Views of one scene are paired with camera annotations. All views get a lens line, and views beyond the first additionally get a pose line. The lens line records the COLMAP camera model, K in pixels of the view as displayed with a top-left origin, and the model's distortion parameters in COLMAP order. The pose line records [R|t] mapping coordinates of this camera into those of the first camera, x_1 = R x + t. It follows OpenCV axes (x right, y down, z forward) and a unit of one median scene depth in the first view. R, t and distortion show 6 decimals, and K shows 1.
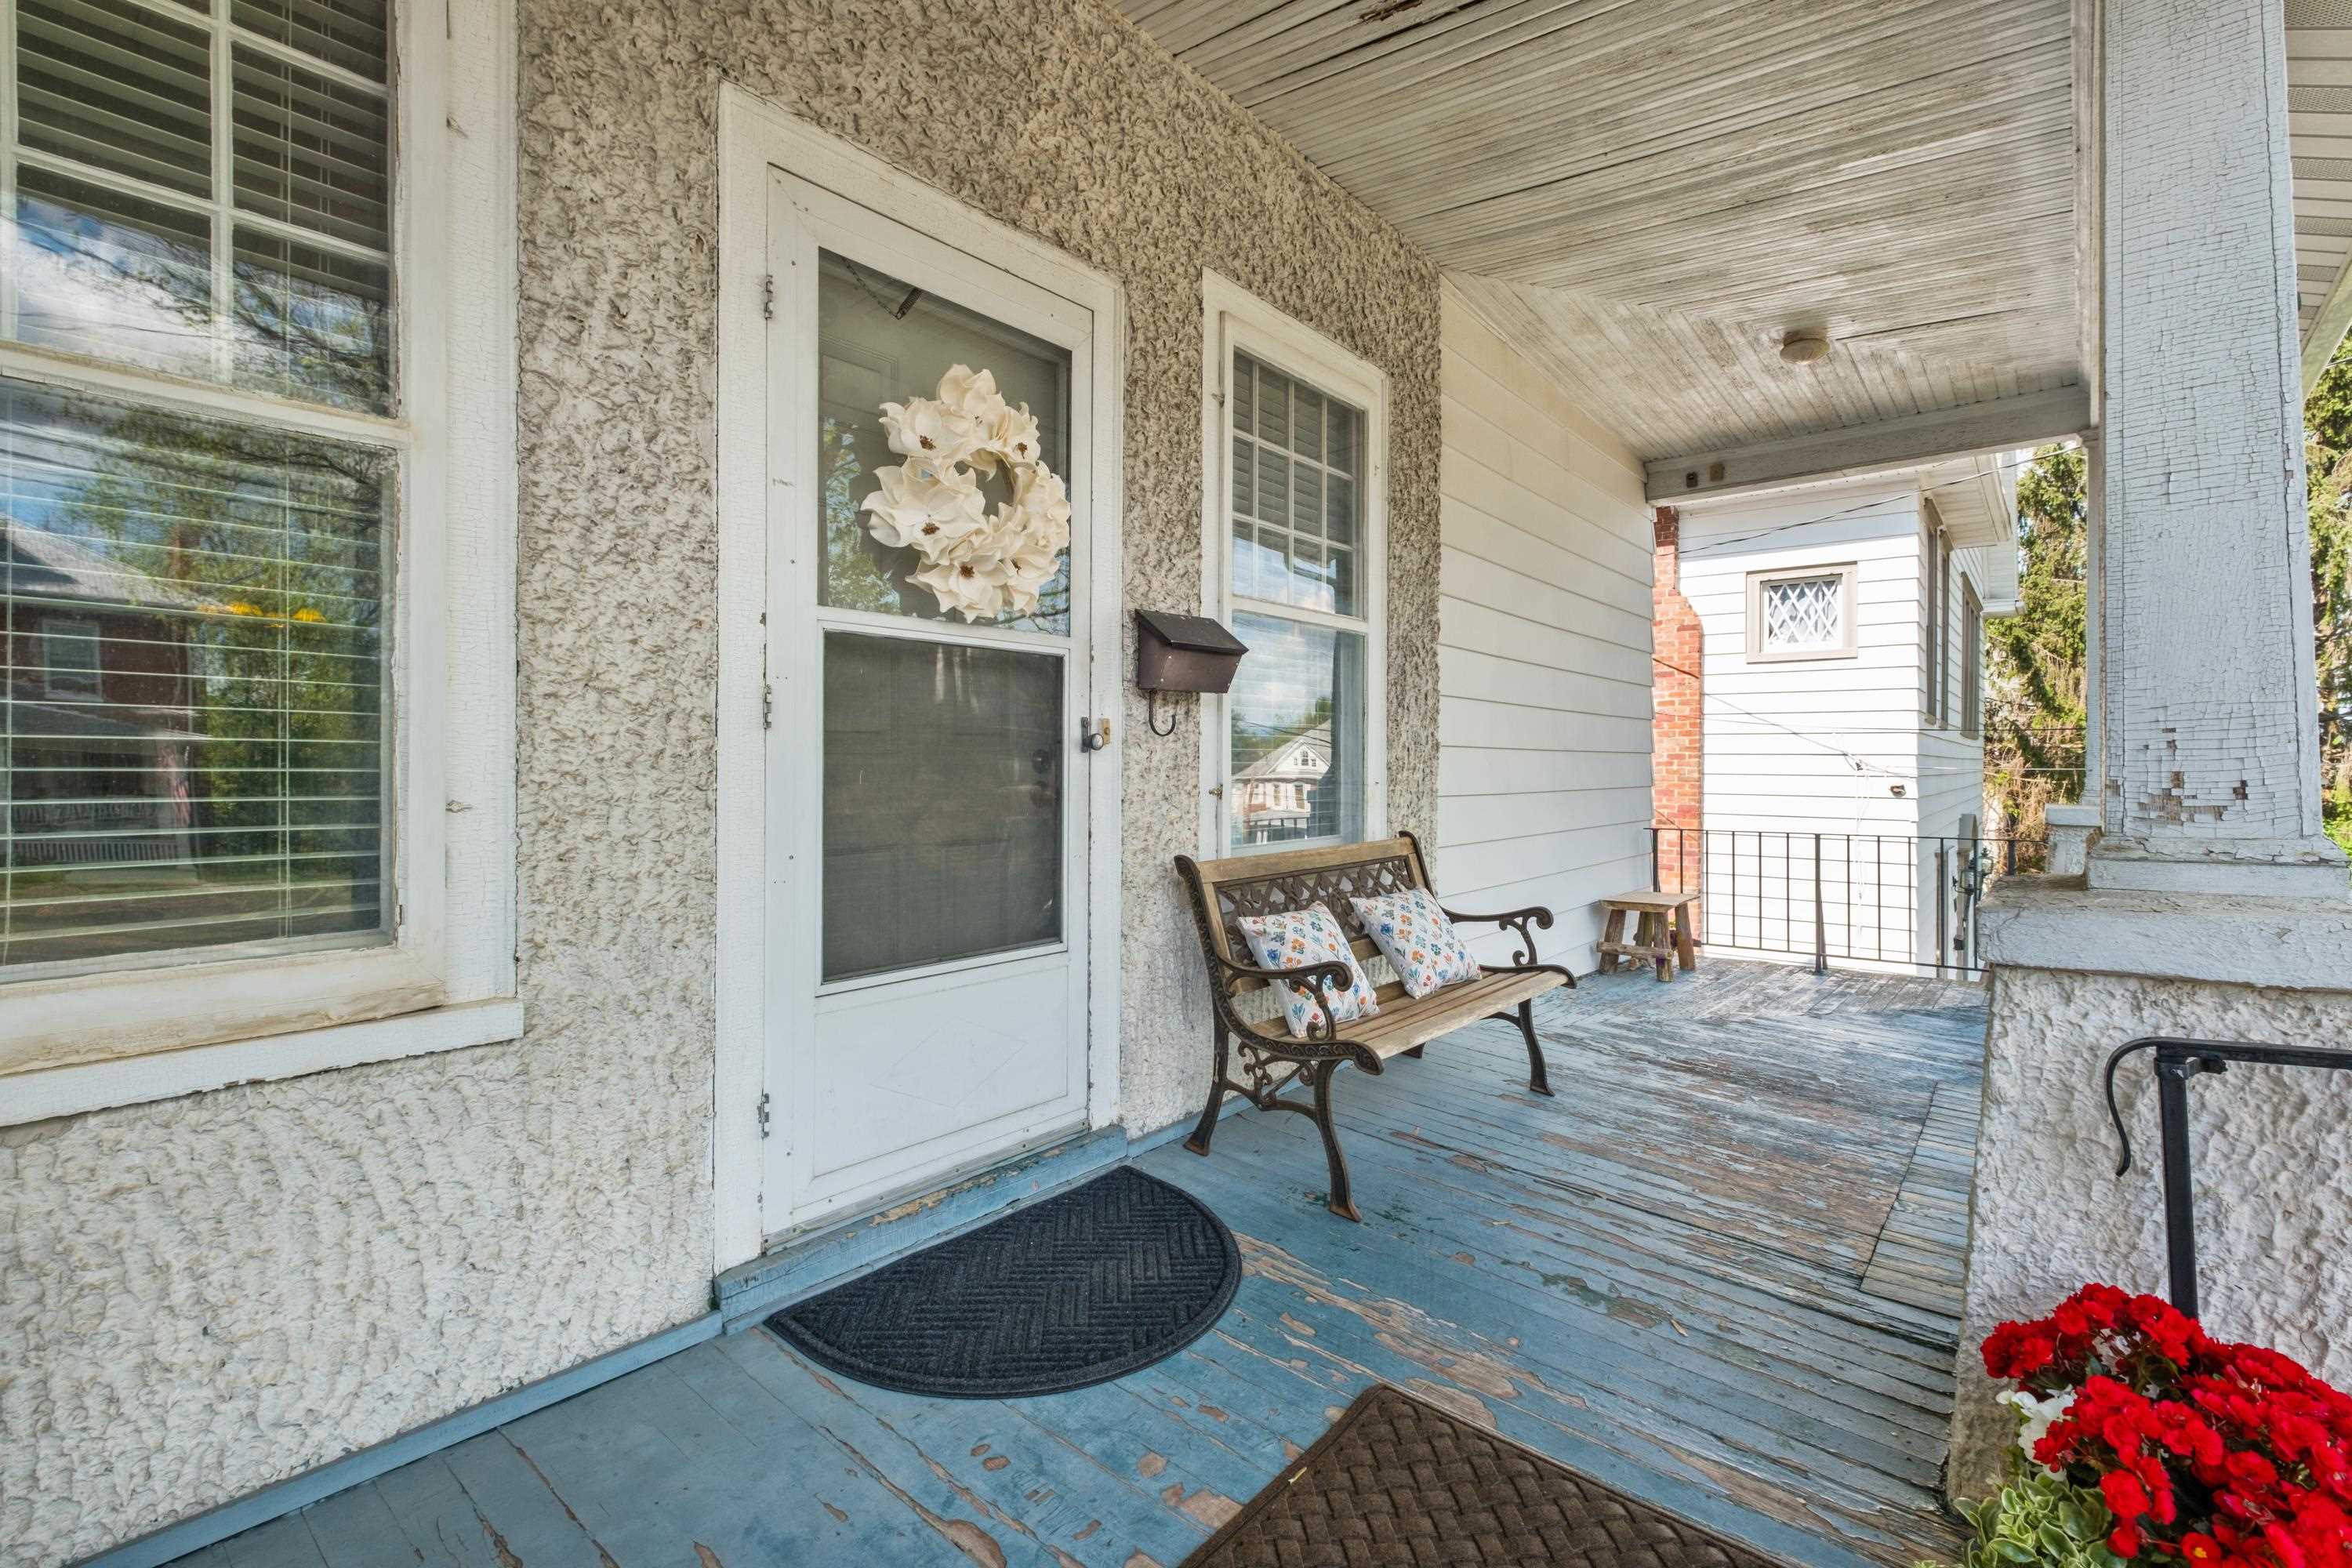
lens RADIAL K [[1020.5, 0, 1137.9], [0, 1020.5, 772.7], [0, 0, 1]] dist [0.000588, 0.000023]
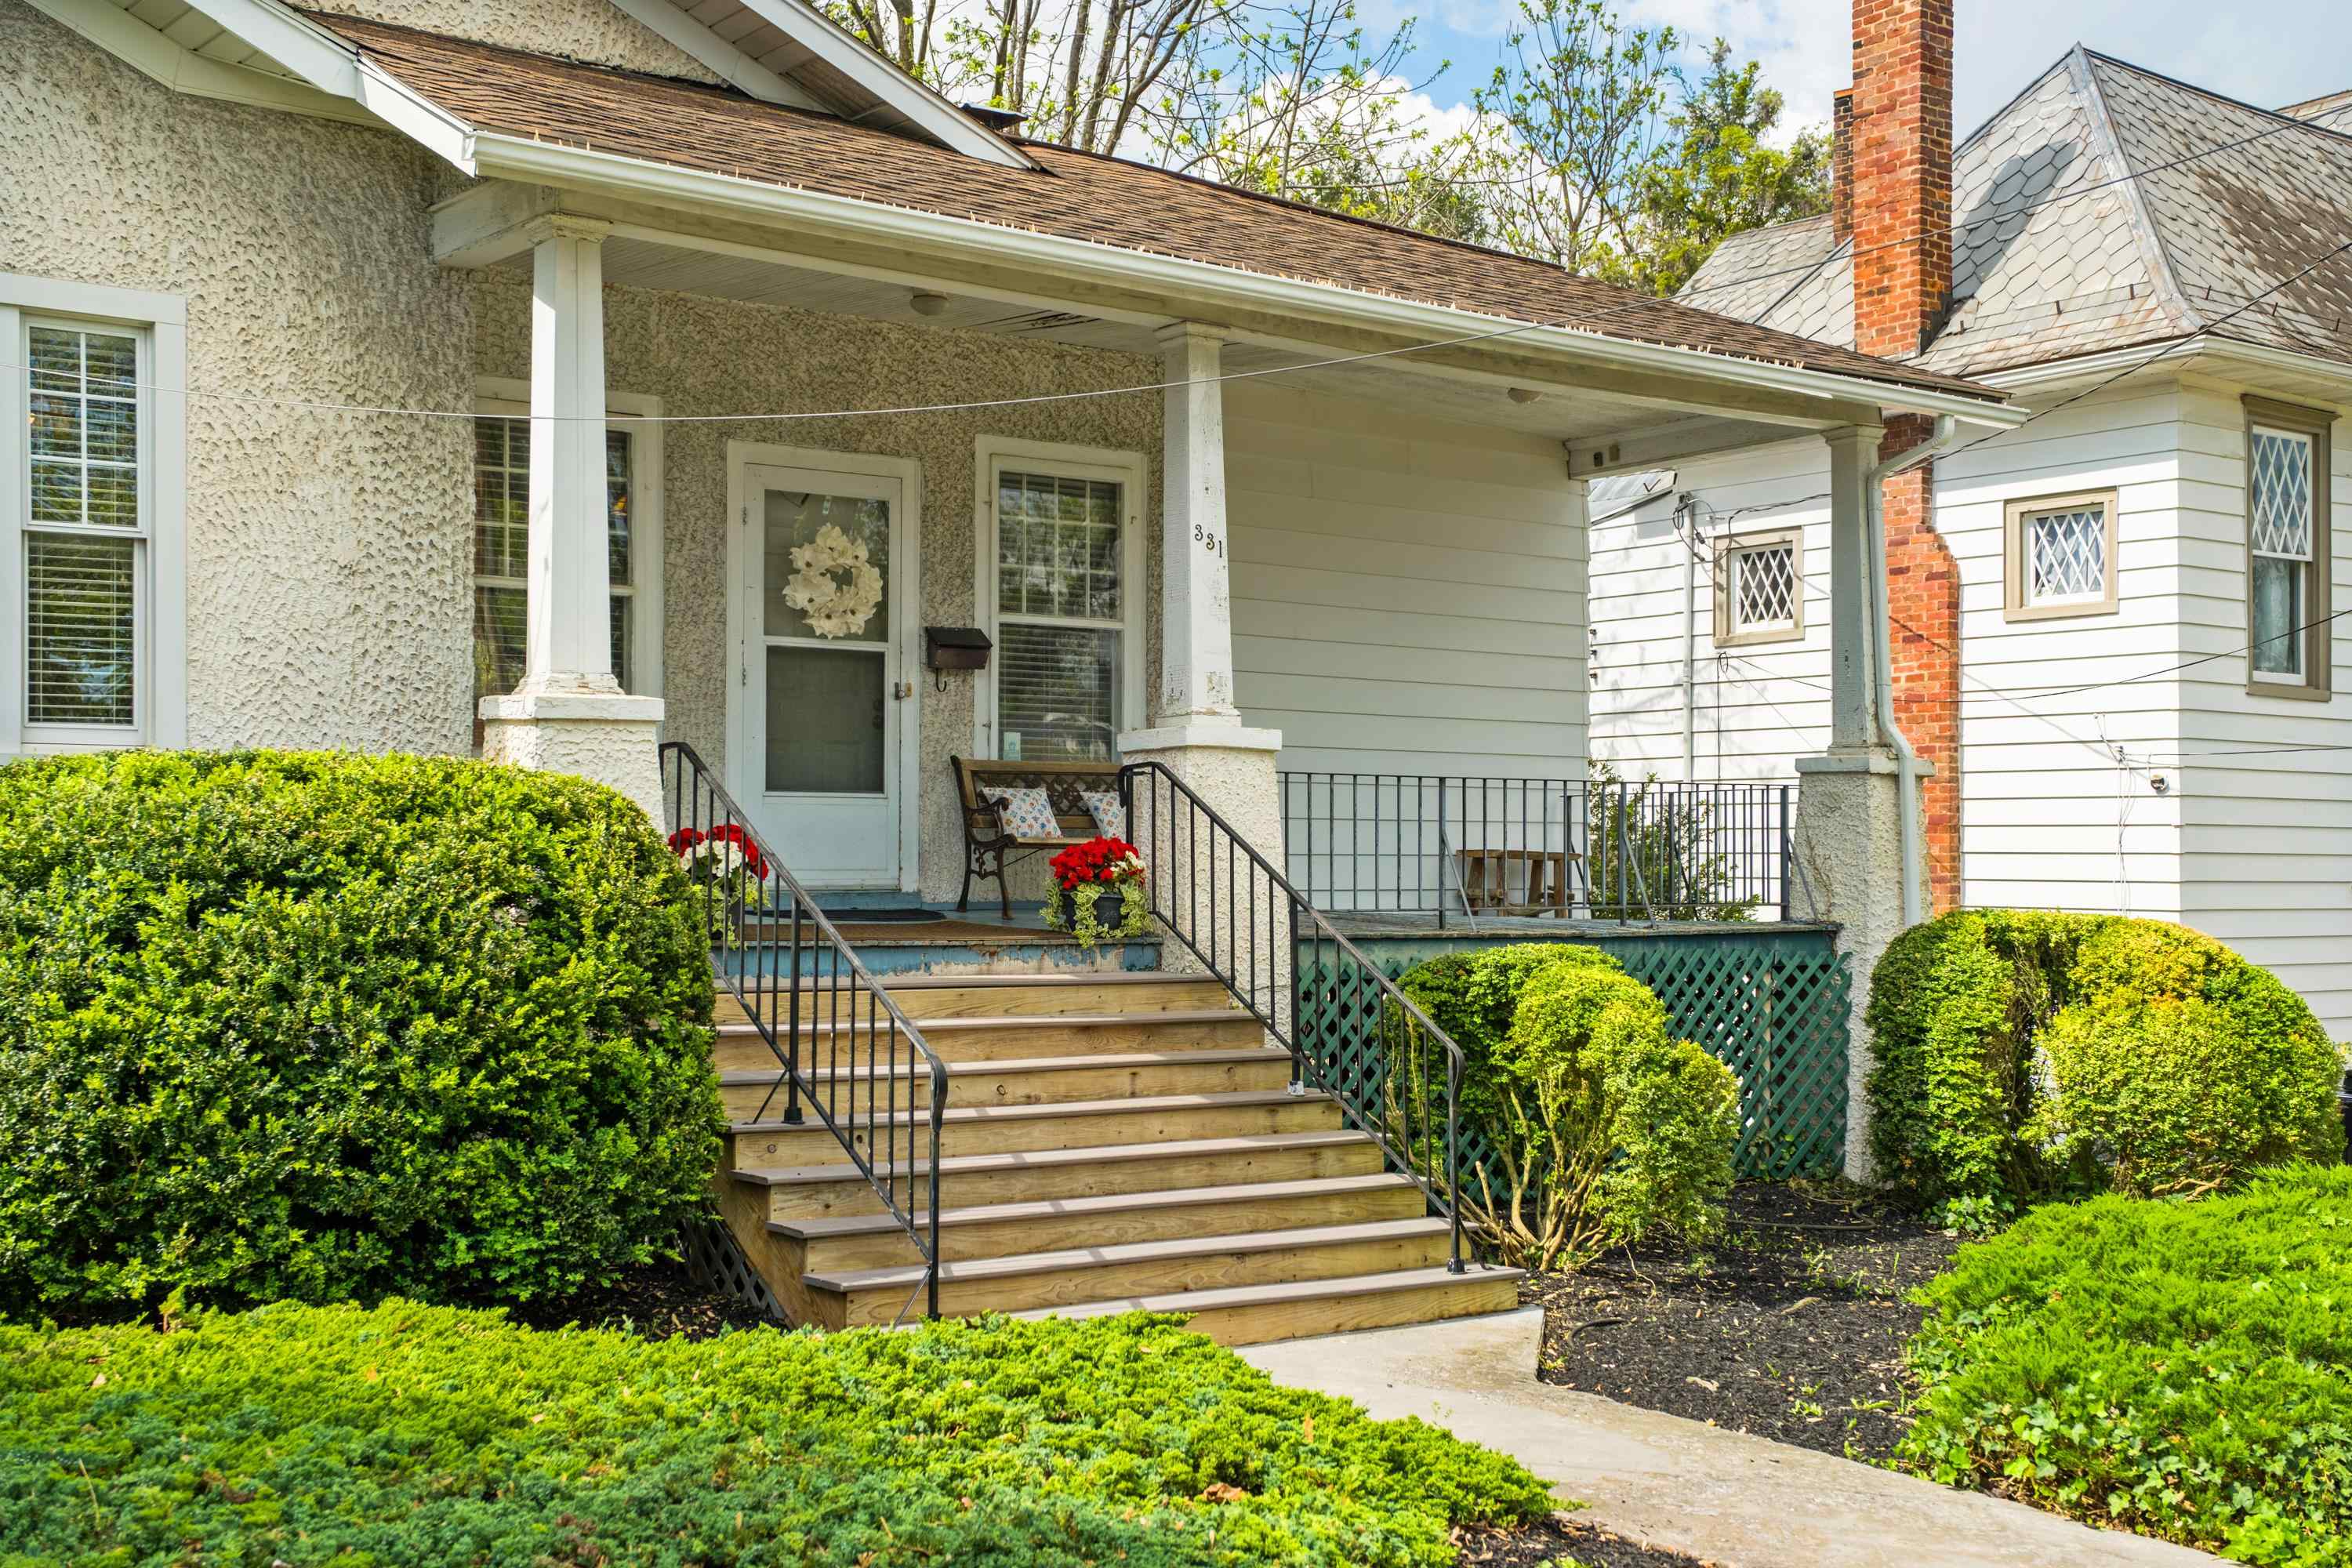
lens RADIAL K [[2641.5, 0, 1167.7], [0, 2641.5, 838.7], [0, 0, 1]] dist [-0.002731, 0.163461]
pose [[0.978255, -0.004039, -0.207367, 1.529944], [-0.000667, 0.999744, -0.022621, 0.366279], [0.207405, 0.022268, 0.978002, -3.918771]]
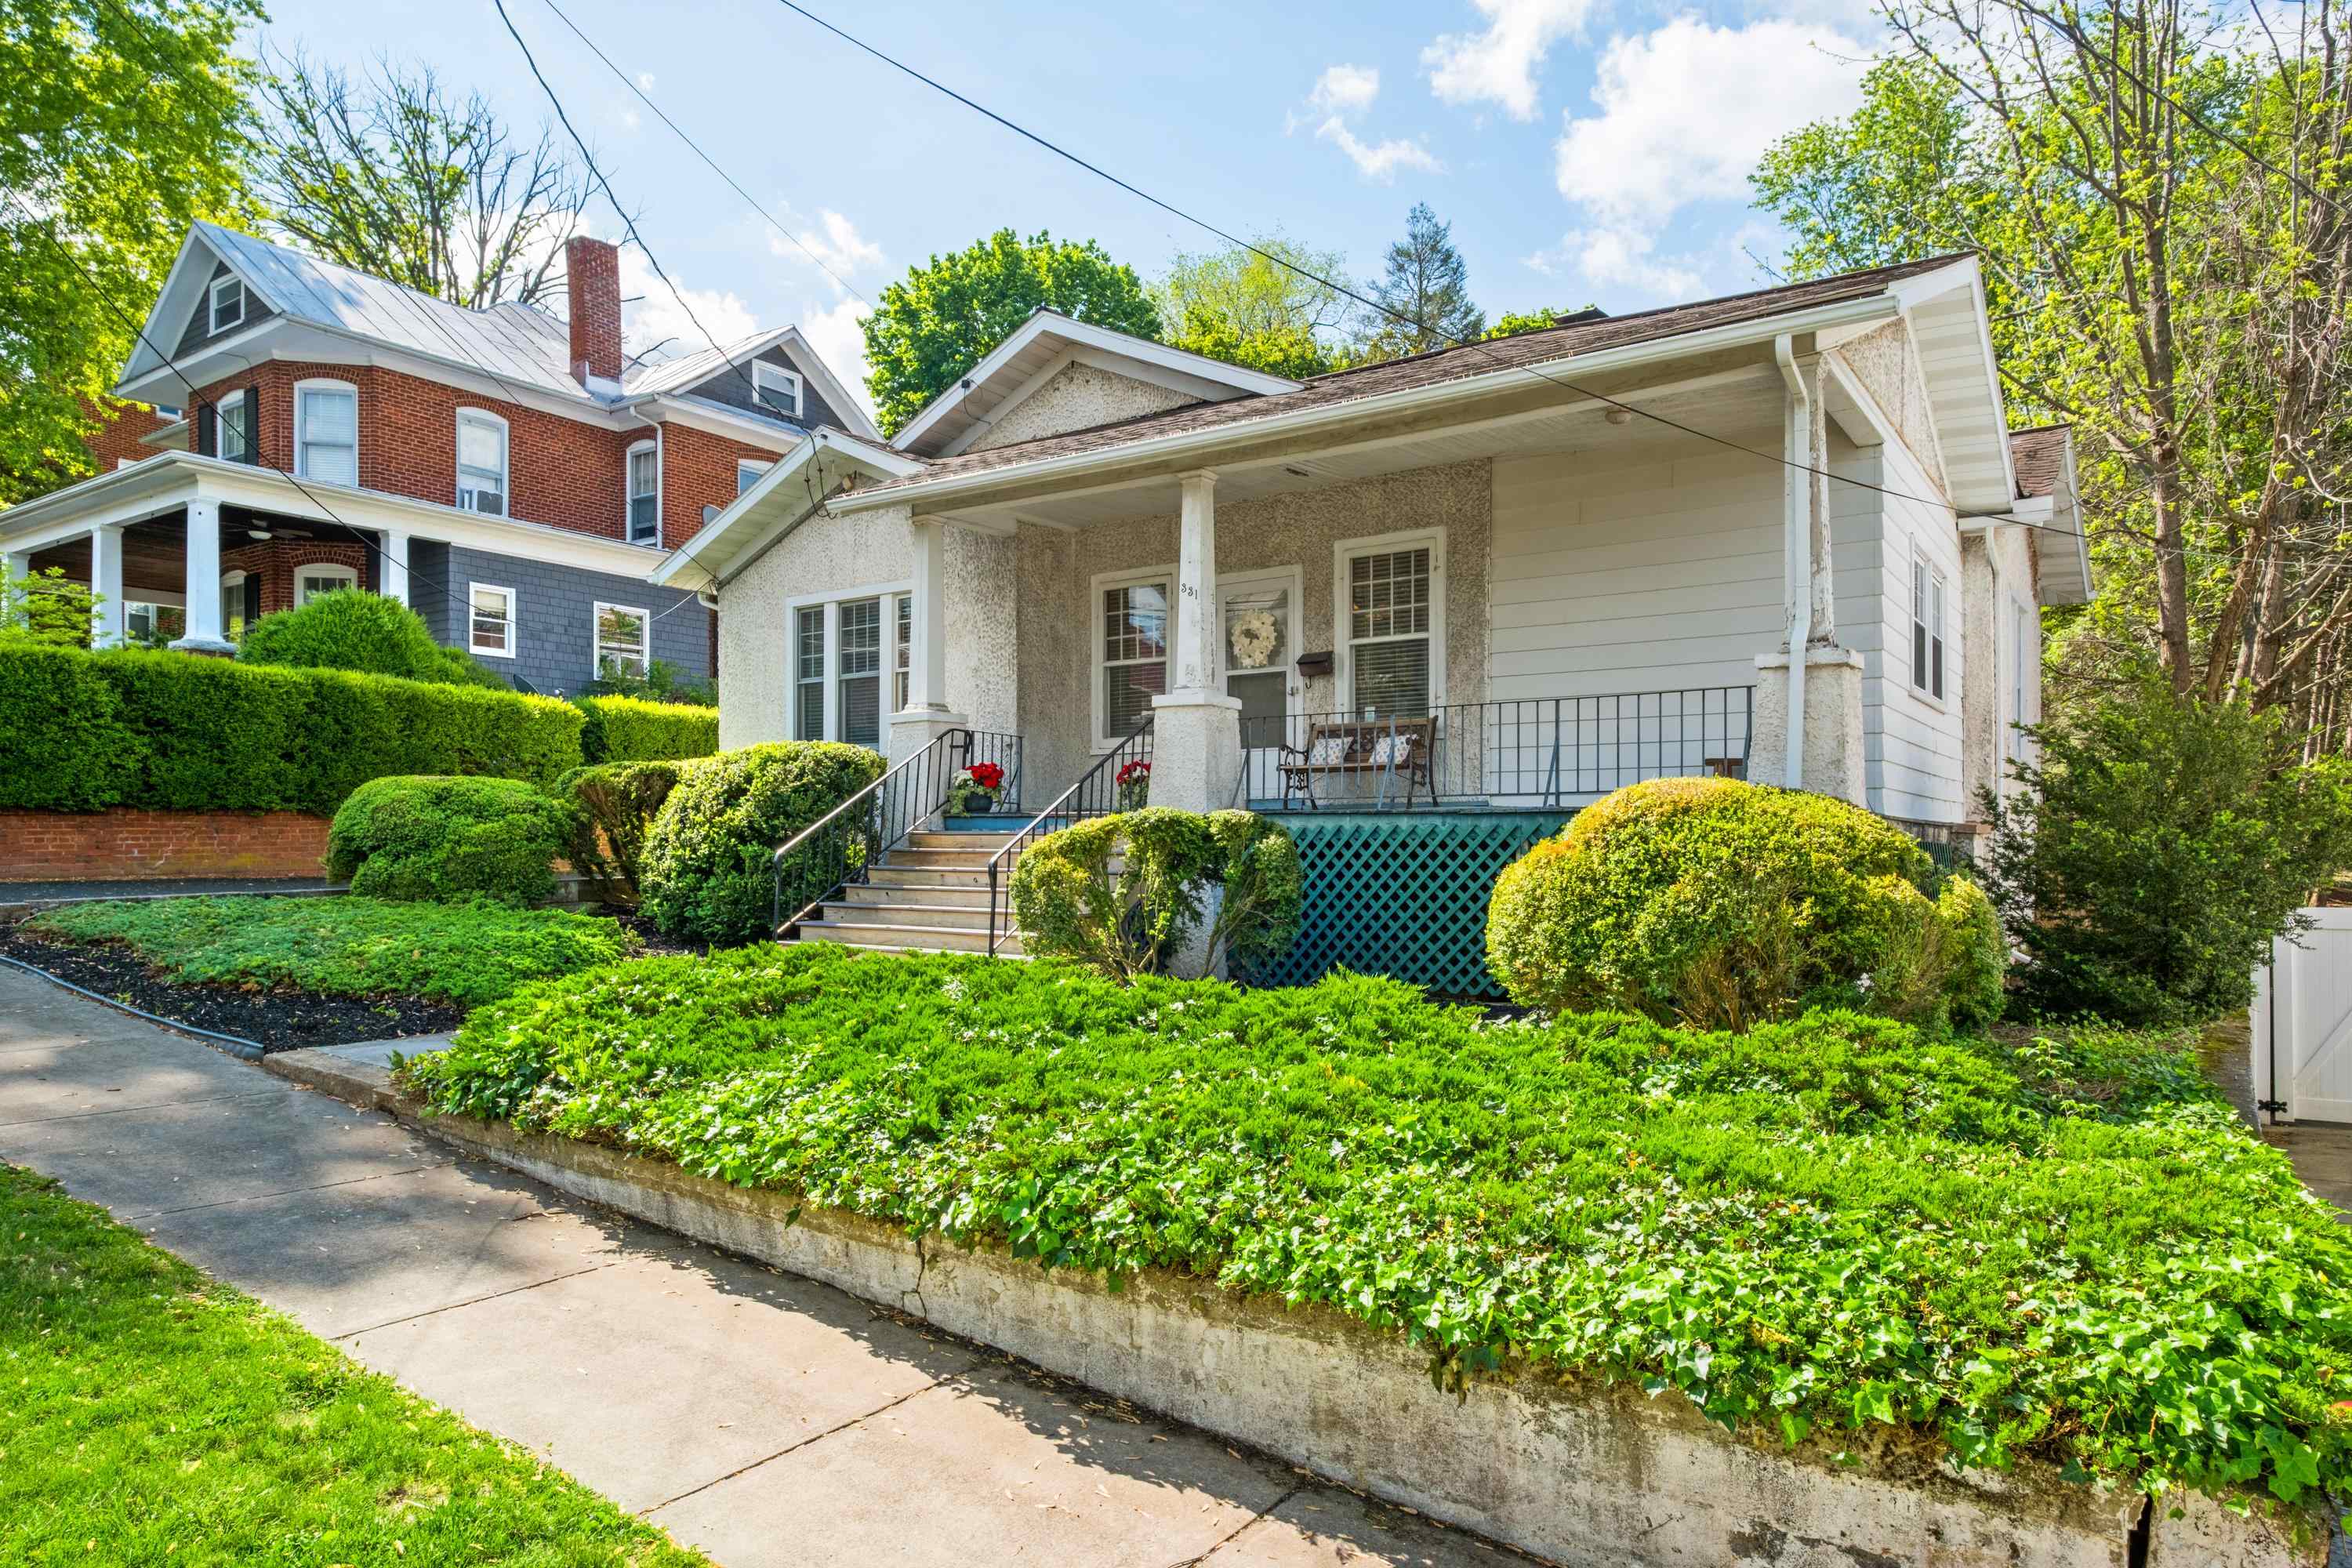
lens RADIAL K [[1436.4, 0, 1177.1], [0, 1436.4, 822.0], [0, 0, 1]] dist [0.000676, 0.000013]
pose [[0.115613, -0.006994, -0.993270, 5.058088], [-0.004883, 0.999959, -0.007610, 0.479073], [0.993282, 0.005730, 0.115574, -0.011249]]
